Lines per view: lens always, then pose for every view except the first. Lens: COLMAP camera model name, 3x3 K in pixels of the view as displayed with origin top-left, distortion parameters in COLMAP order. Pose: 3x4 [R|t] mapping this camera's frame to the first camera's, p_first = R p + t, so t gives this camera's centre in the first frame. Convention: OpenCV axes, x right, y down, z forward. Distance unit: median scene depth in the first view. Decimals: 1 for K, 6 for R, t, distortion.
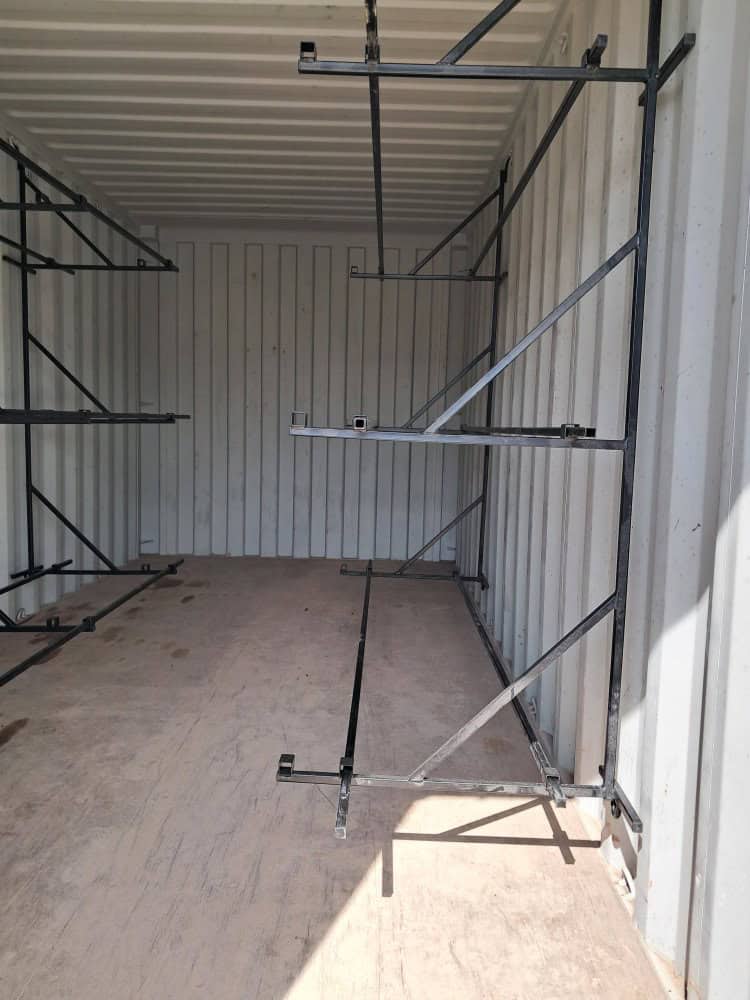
lens RADIAL K [[812.6, 0, 393.0], [0, 812.6, 484.9], [0, 0, 1]] dist [0.021036, -0.011705]
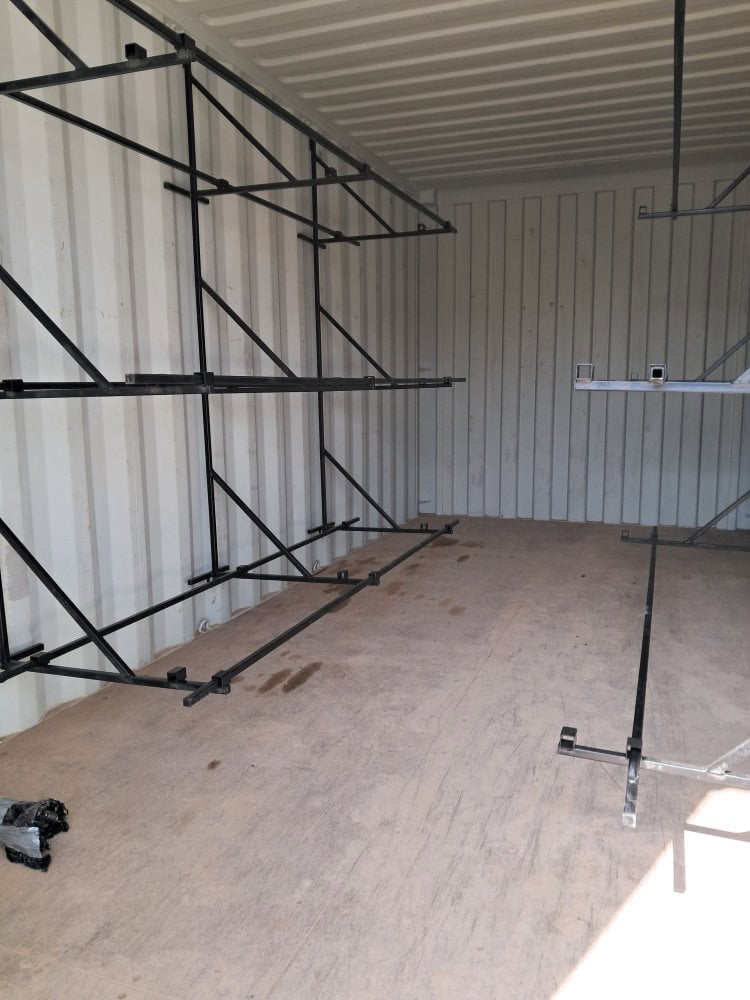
lens RADIAL K [[792.9, 0, 382.1], [0, 792.9, 502.2], [0, 0, 1]] dist [0.036029, -0.007416]
pose [[0.940494, 0.018785, -0.339291, -0.015581], [0.003946, 0.997800, 0.066182, 0.003428], [0.339787, -0.063582, 0.938351, 0.044390]]
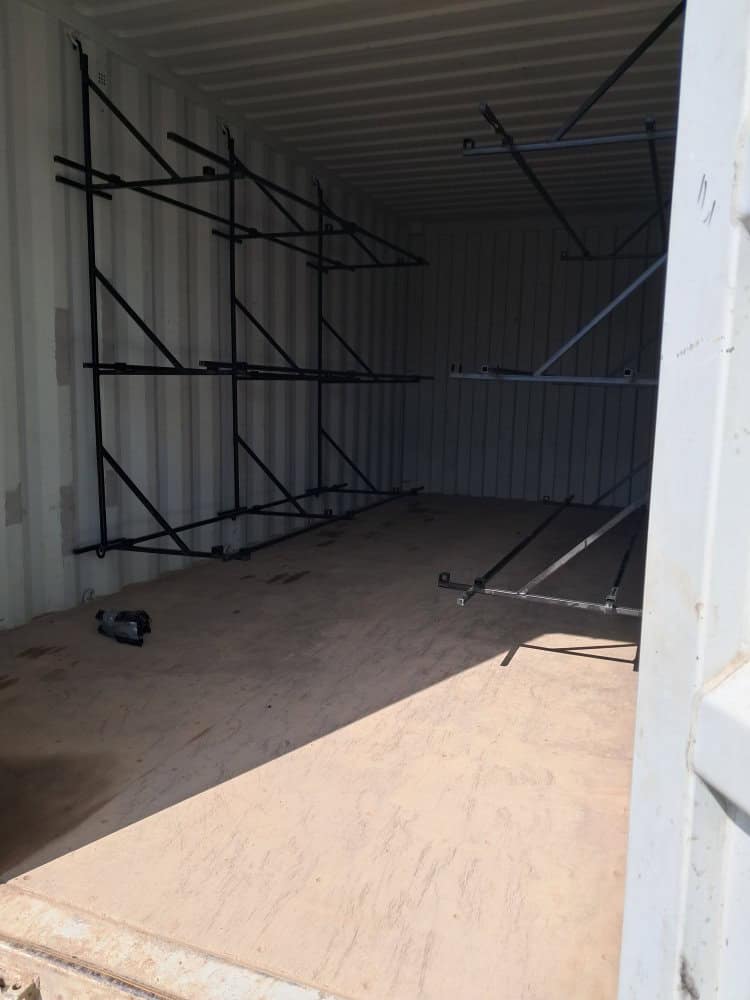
lens RADIAL K [[792.9, 0, 382.1], [0, 792.9, 502.2], [0, 0, 1]] dist [0.036029, -0.007416]
pose [[0.935654, 0.049812, -0.349386, 0.196914], [-0.030087, 0.997644, 0.061661, 0.060043], [0.351634, -0.047182, 0.934948, -0.351117]]
